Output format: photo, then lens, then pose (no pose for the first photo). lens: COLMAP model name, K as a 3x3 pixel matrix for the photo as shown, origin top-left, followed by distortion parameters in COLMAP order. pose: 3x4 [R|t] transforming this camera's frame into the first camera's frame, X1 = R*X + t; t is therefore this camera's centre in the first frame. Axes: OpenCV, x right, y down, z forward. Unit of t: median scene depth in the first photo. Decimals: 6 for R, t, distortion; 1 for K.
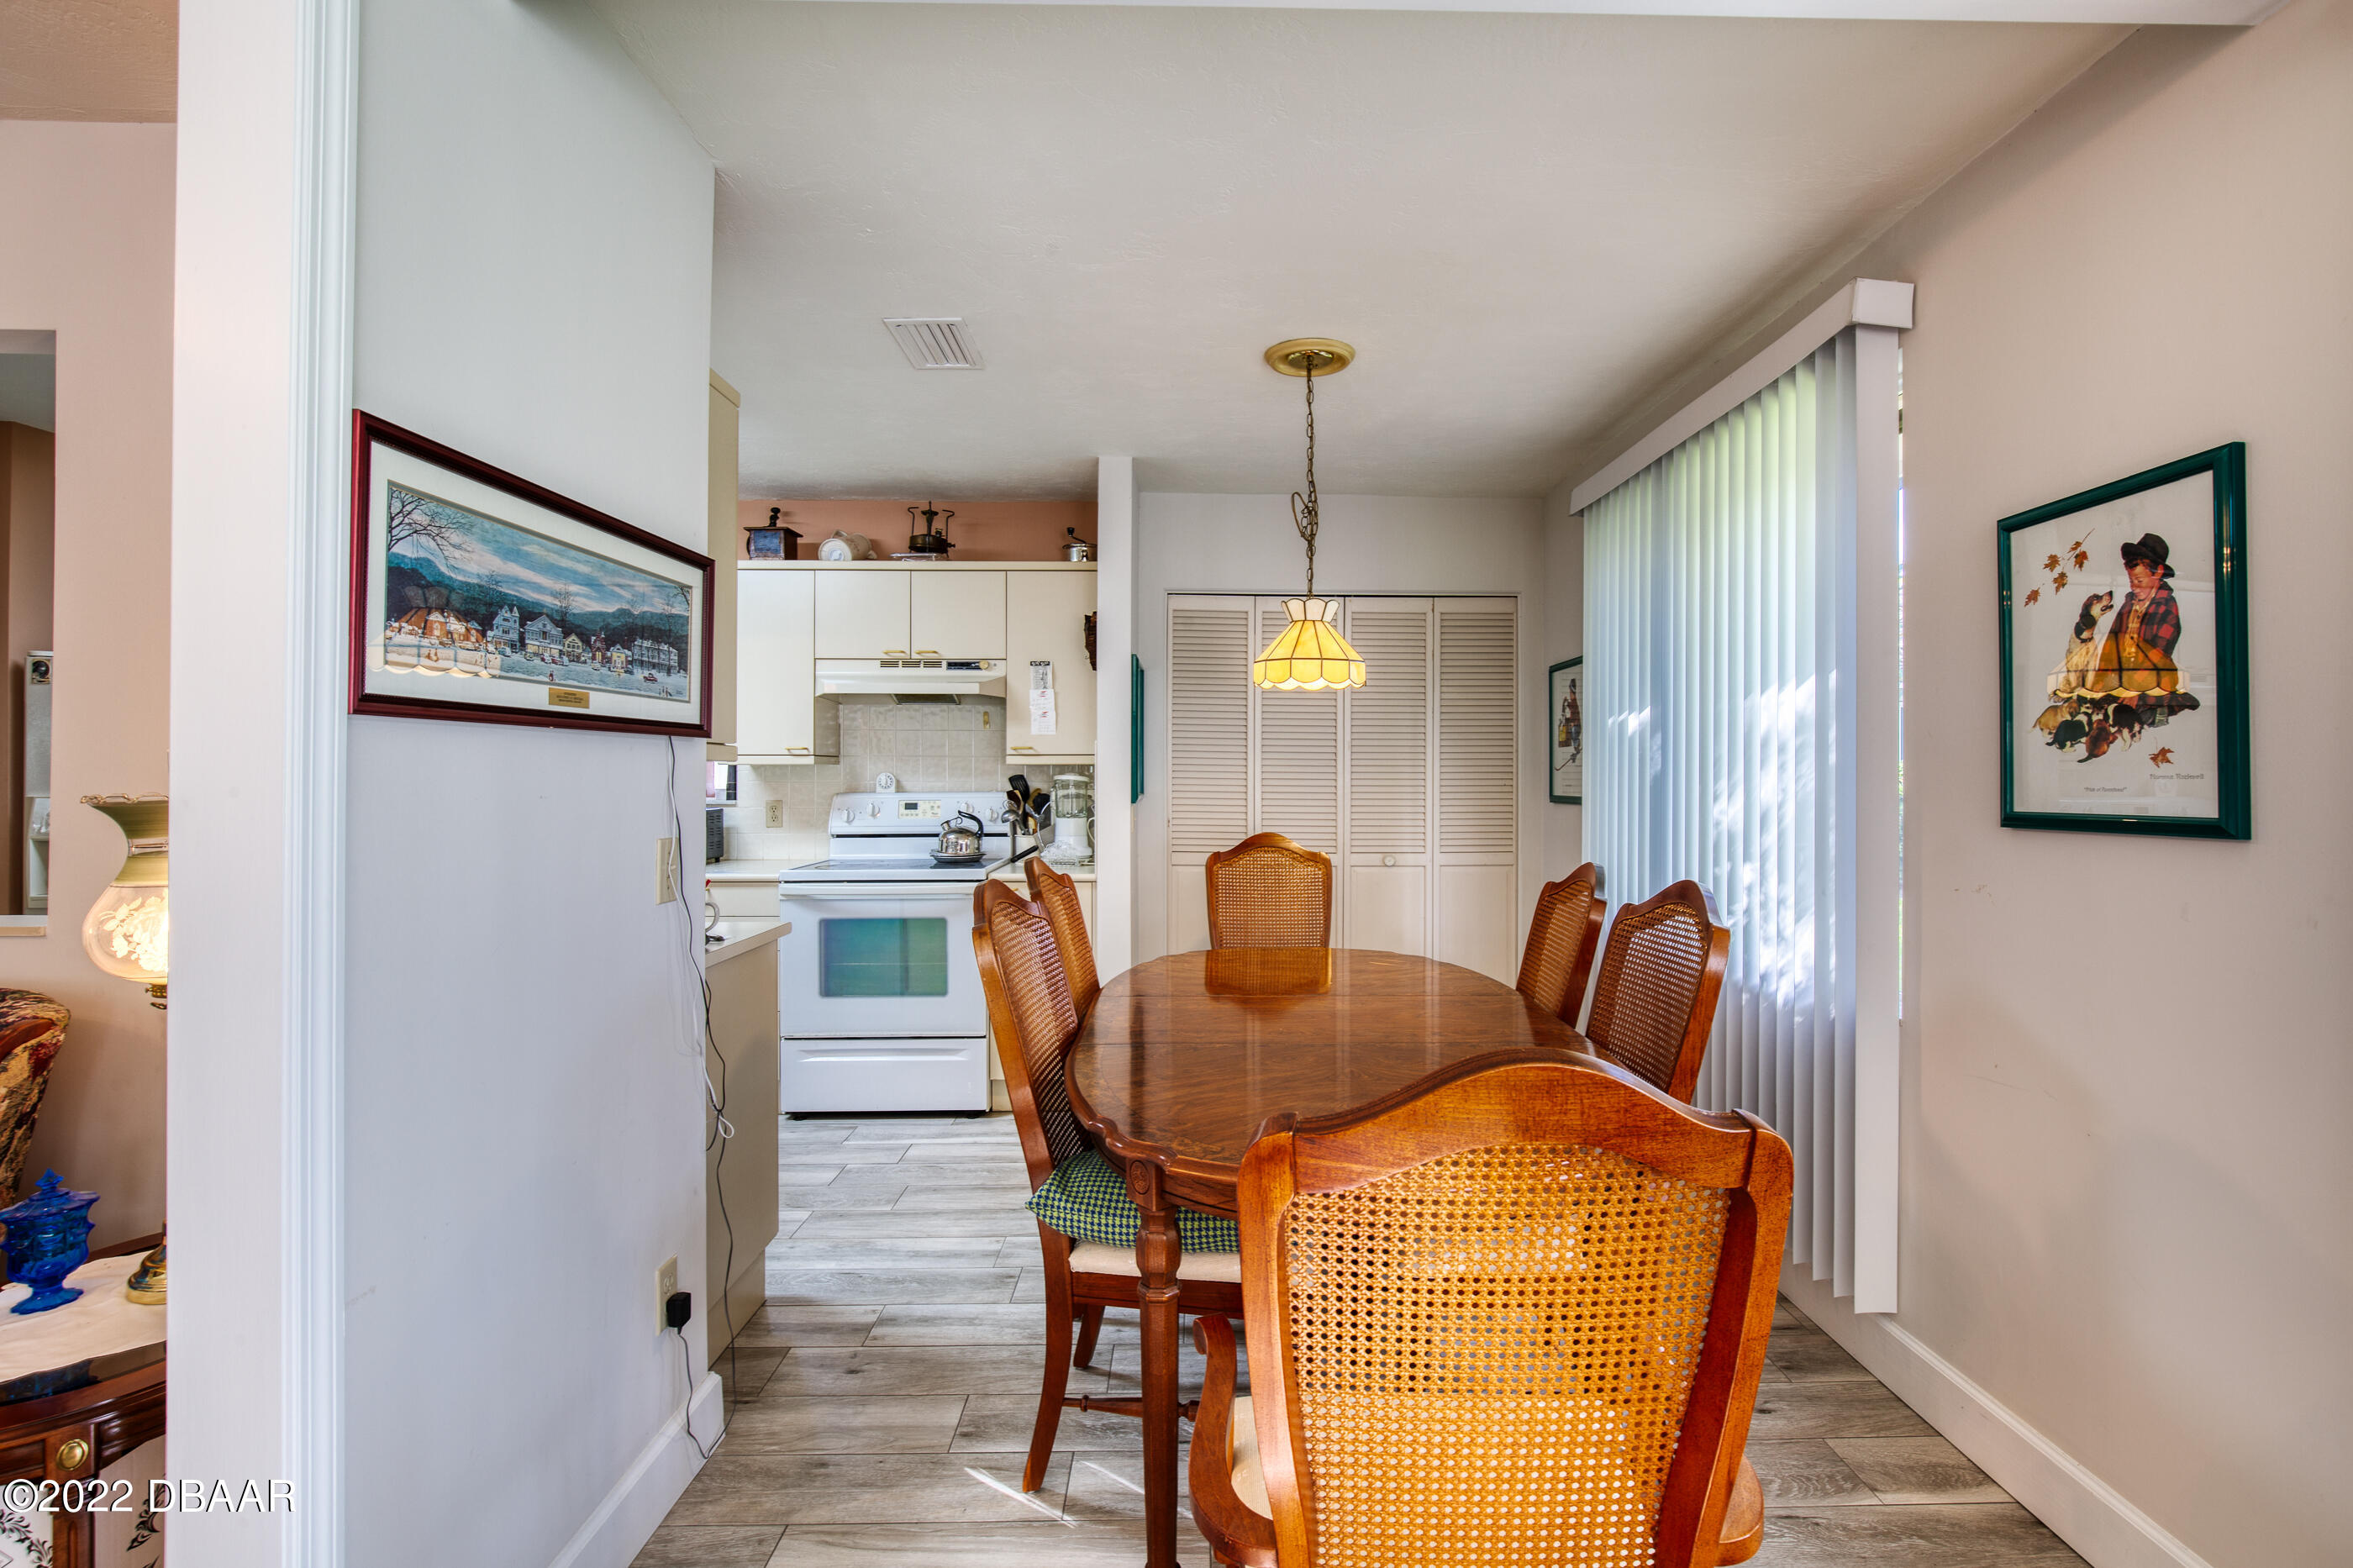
lens RADIAL K [[1067.4, 0, 1187.9], [0, 1067.4, 782.7], [0, 0, 1]] dist [-0.026729, 0.000710]
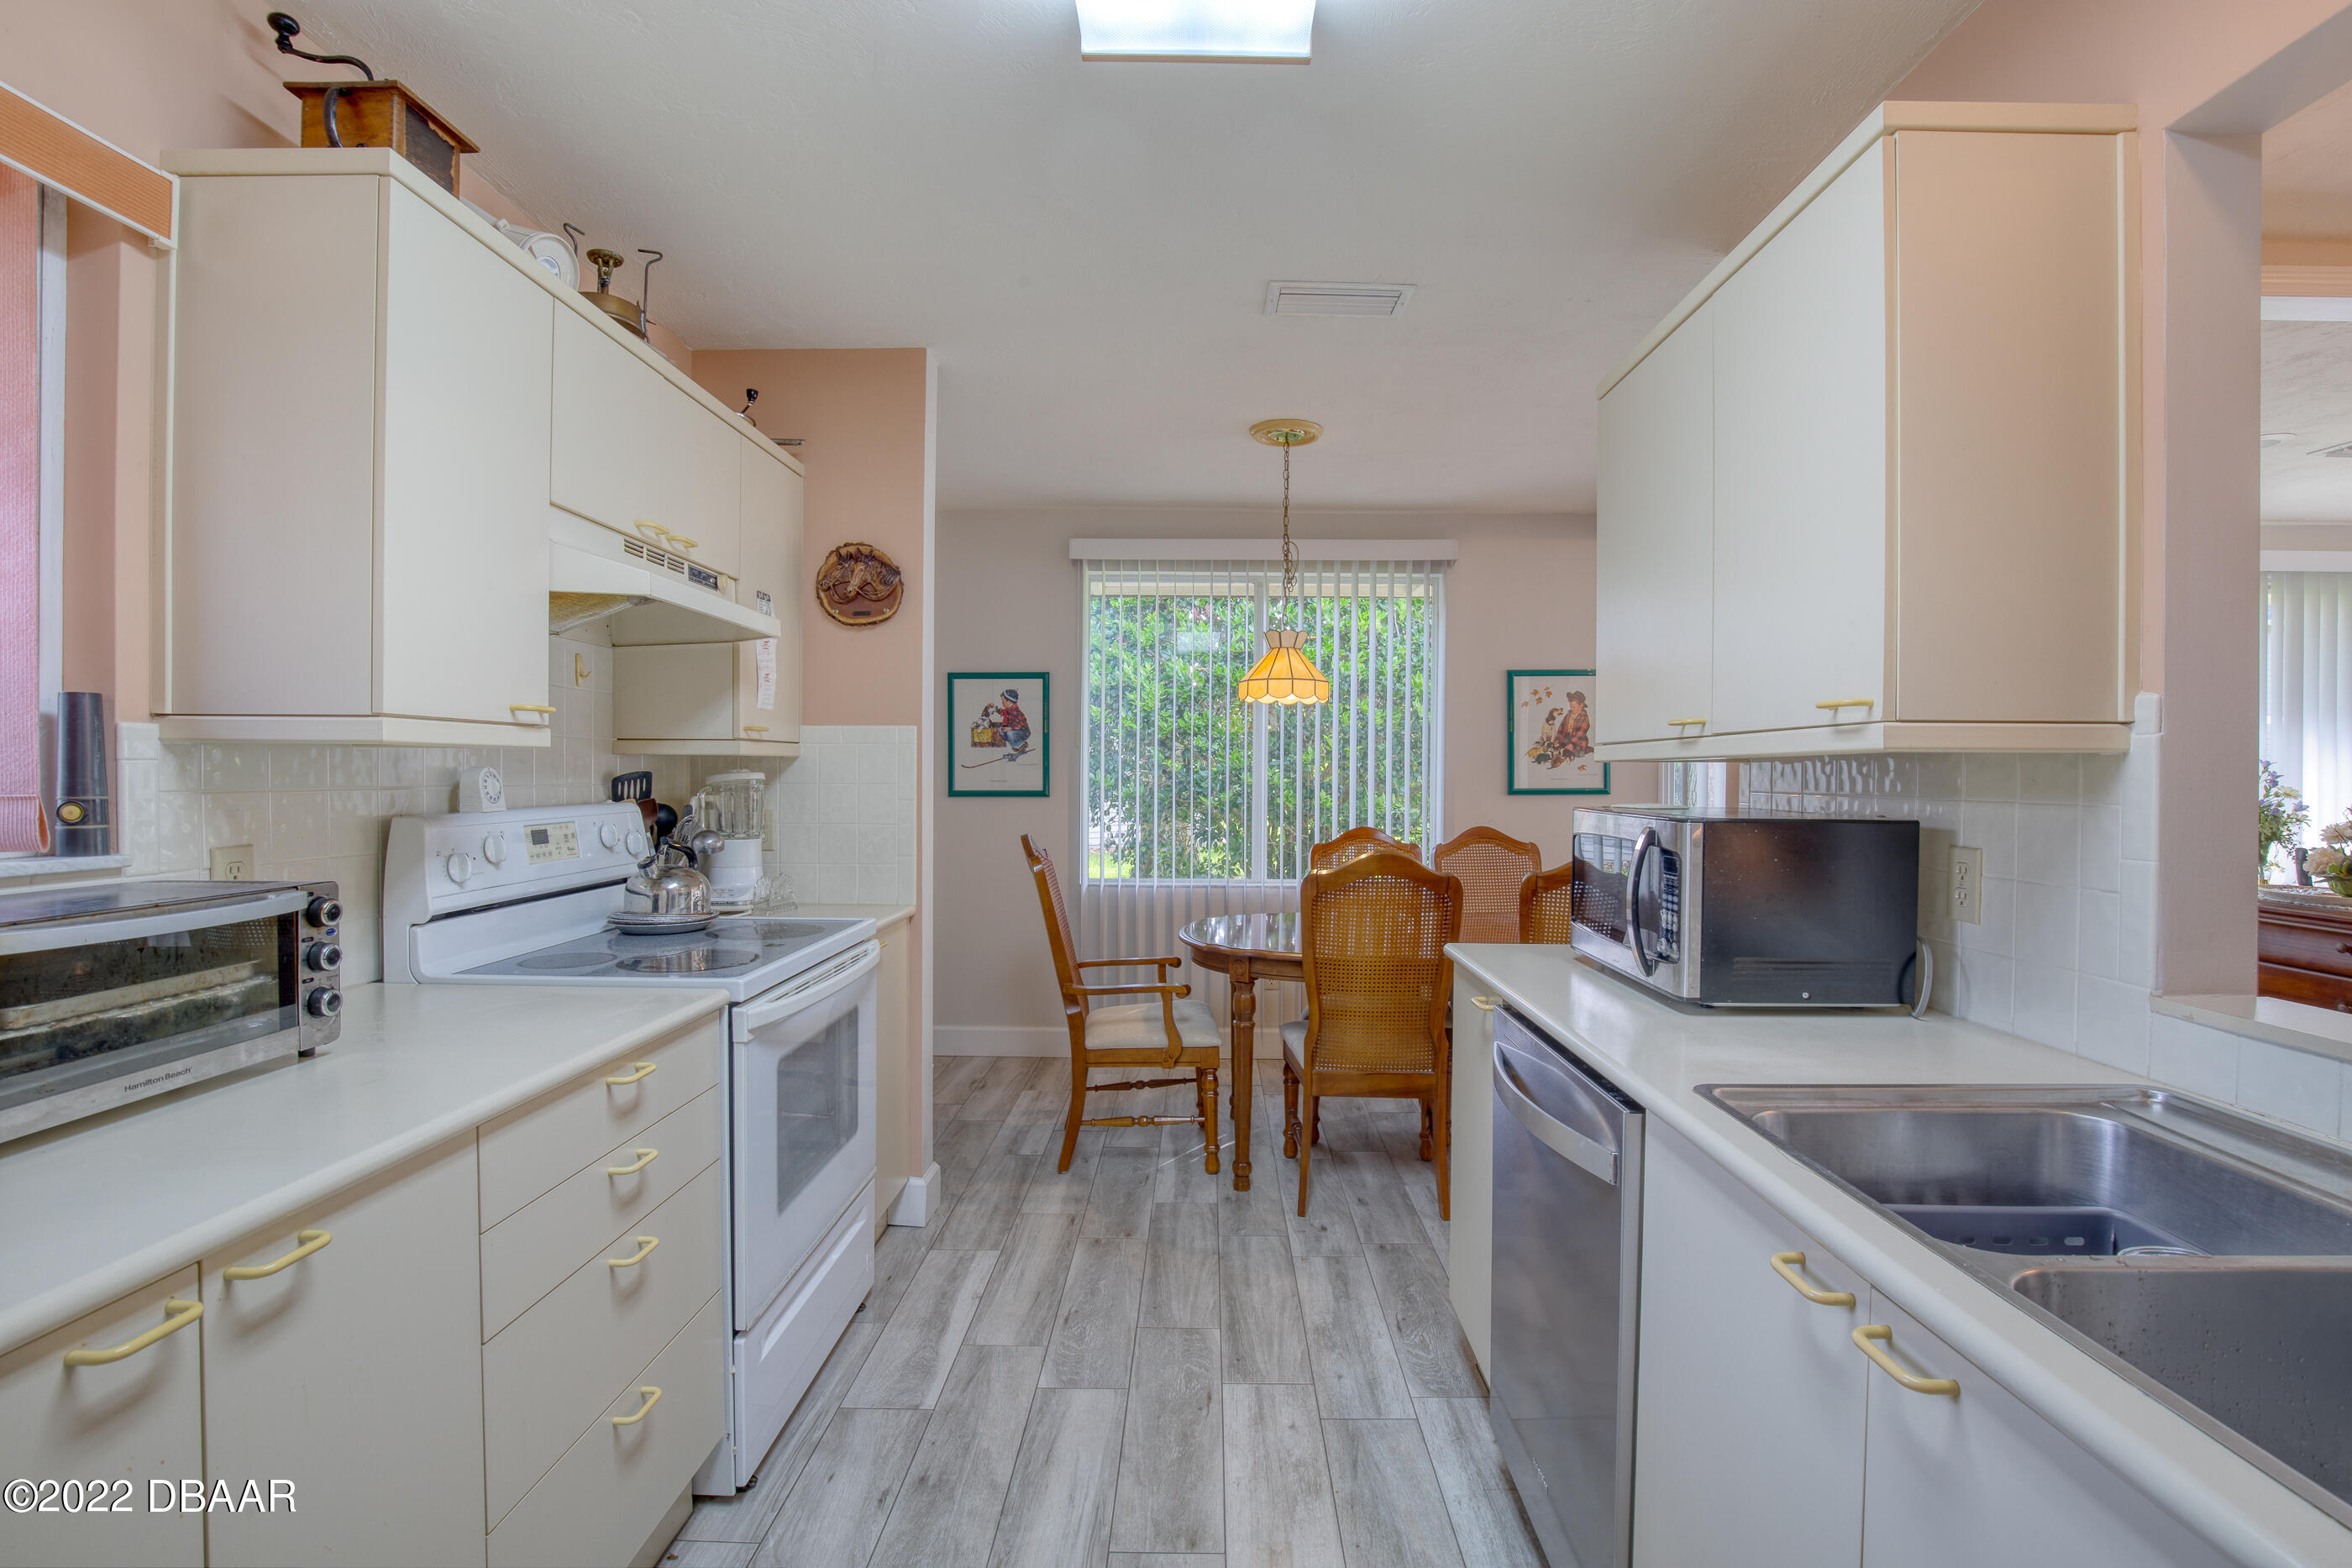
lens RADIAL K [[1092.3, 0, 1208.0], [0, 1092.3, 771.5], [0, 0, 1]] dist [-0.002959, 0.000067]
pose [[0.028628, -0.001224, 0.999589, -1.924223], [0.000863, 0.999999, 0.001199, -0.017690], [-0.999590, 0.000829, 0.028629, 1.744323]]
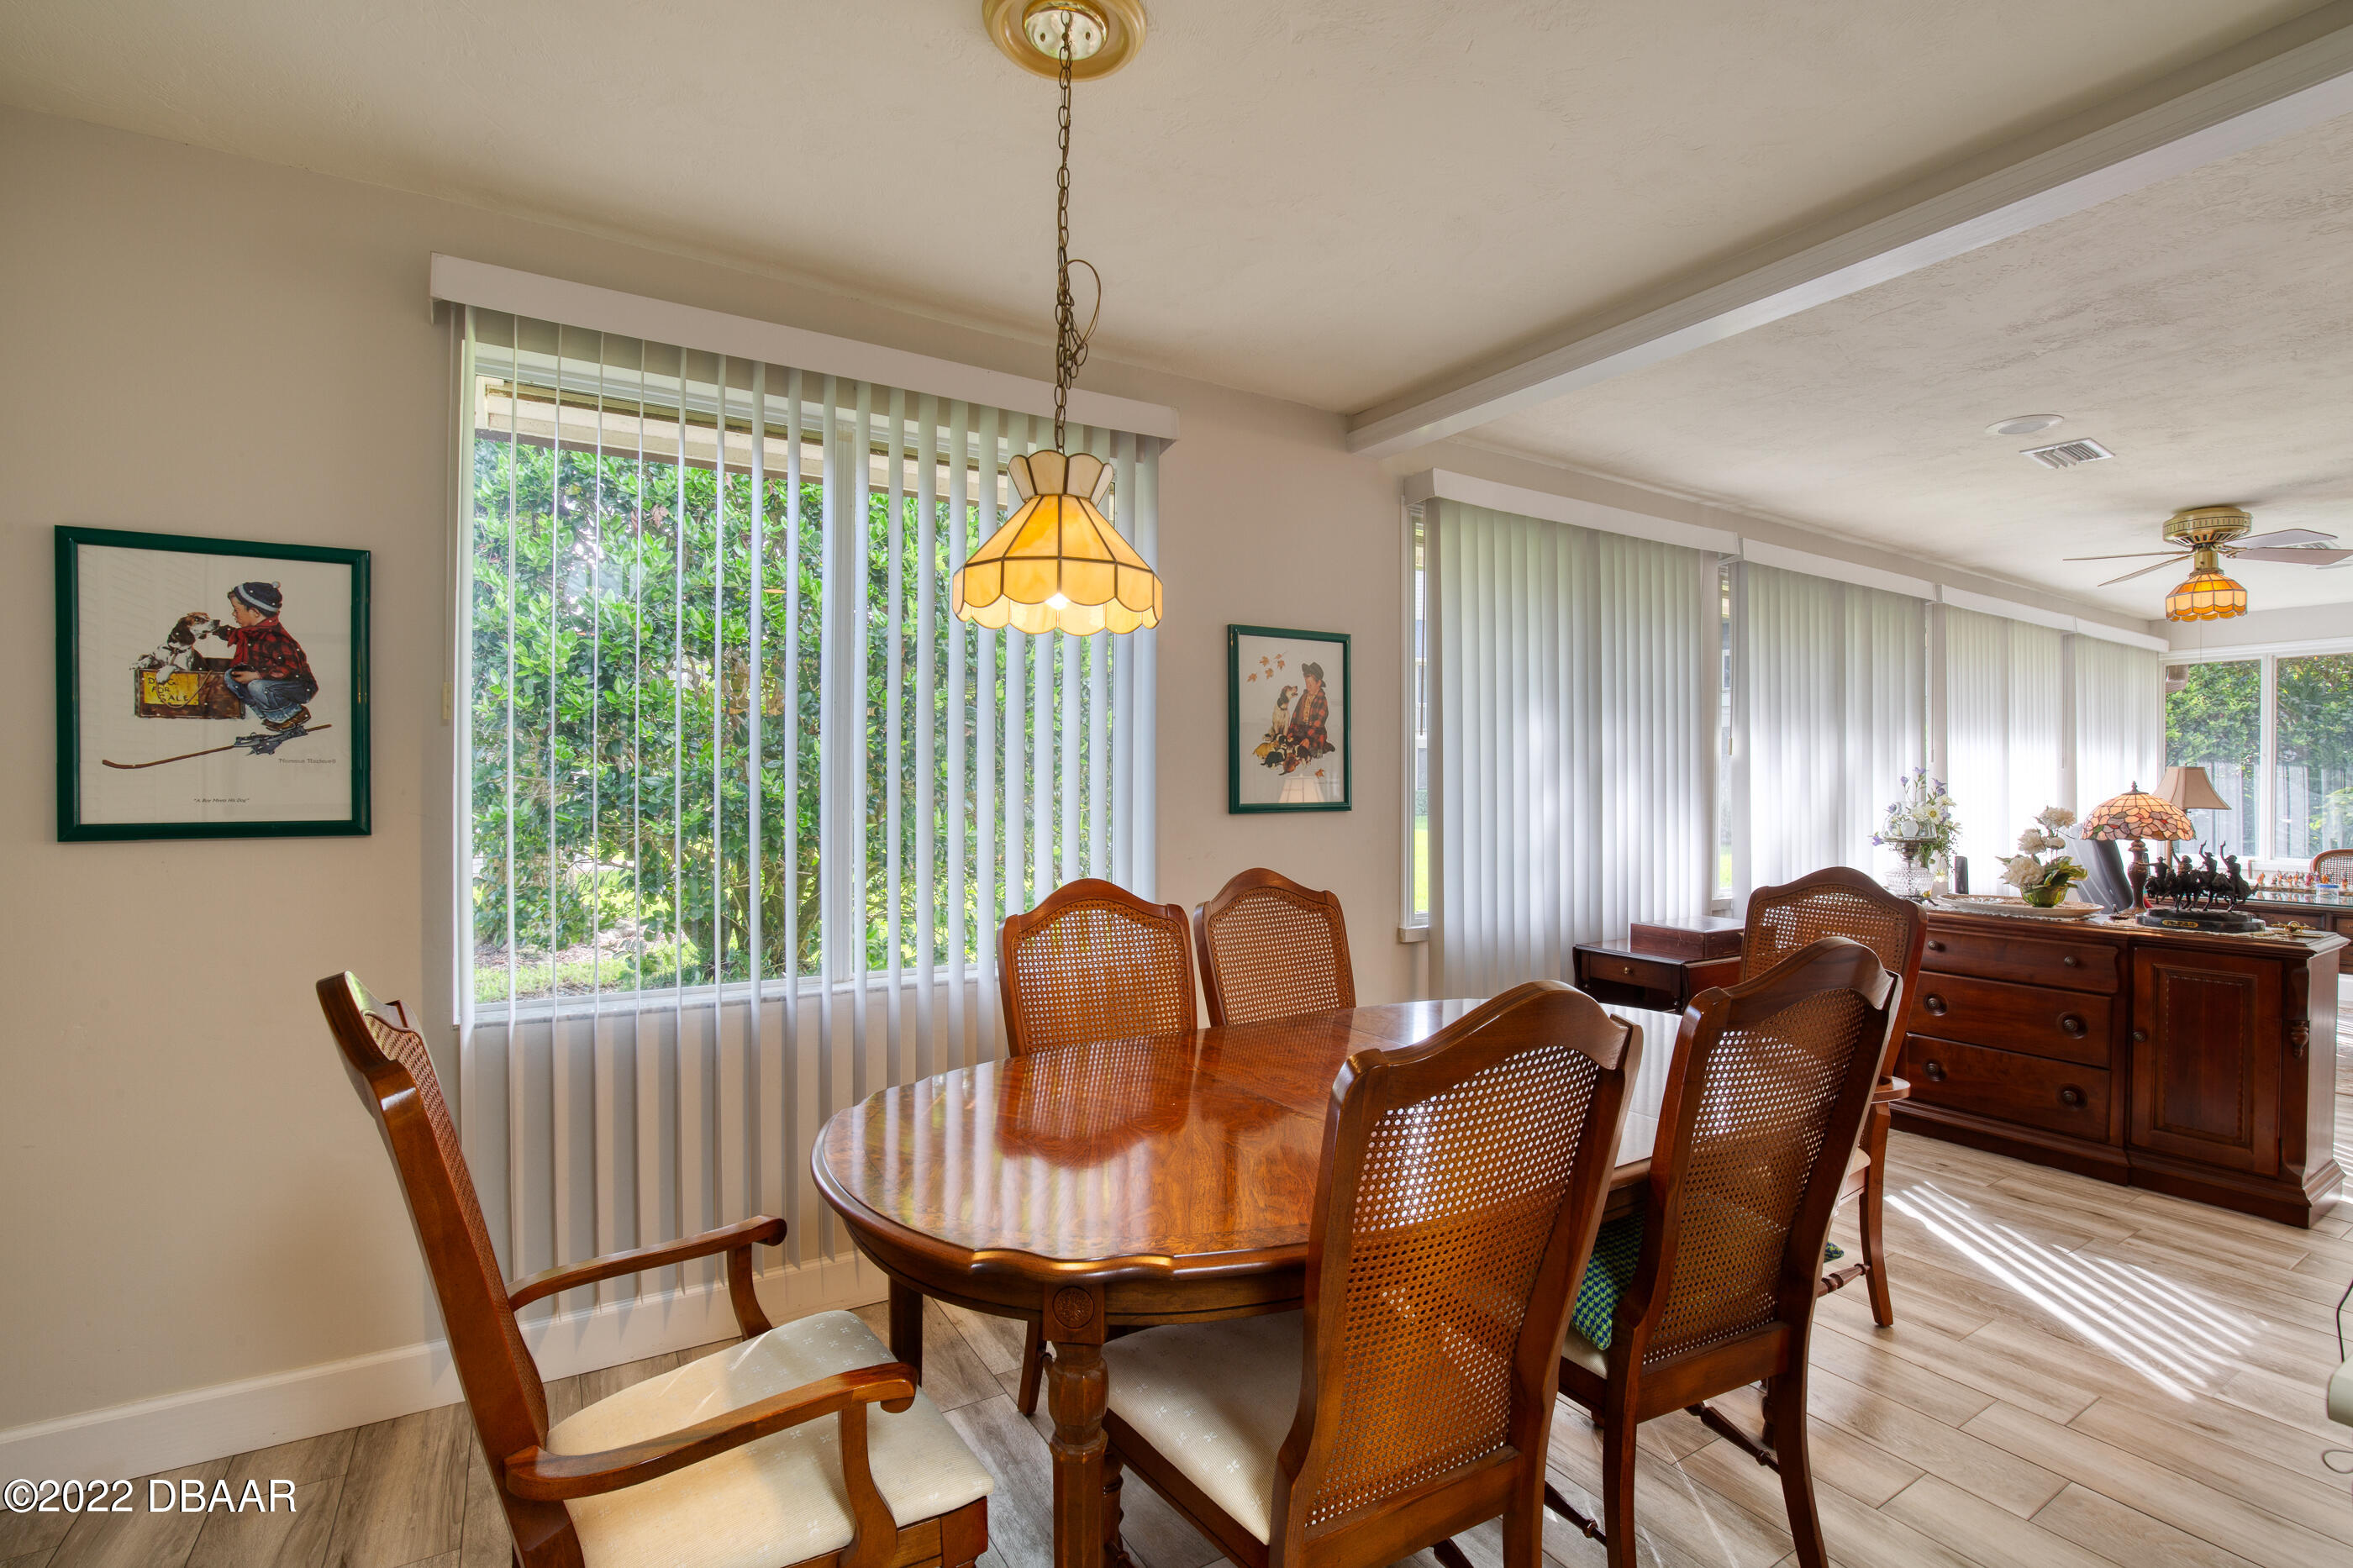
lens RADIAL K [[1067.4, 0, 1187.9], [0, 1067.4, 782.7], [0, 0, 1]] dist [-0.026729, 0.000710]
pose [[-0.505726, -0.005442, 0.862677, -0.658769], [-0.000956, 0.999983, 0.005748, -0.016450], [-0.862694, 0.002082, -0.505722, 2.026840]]
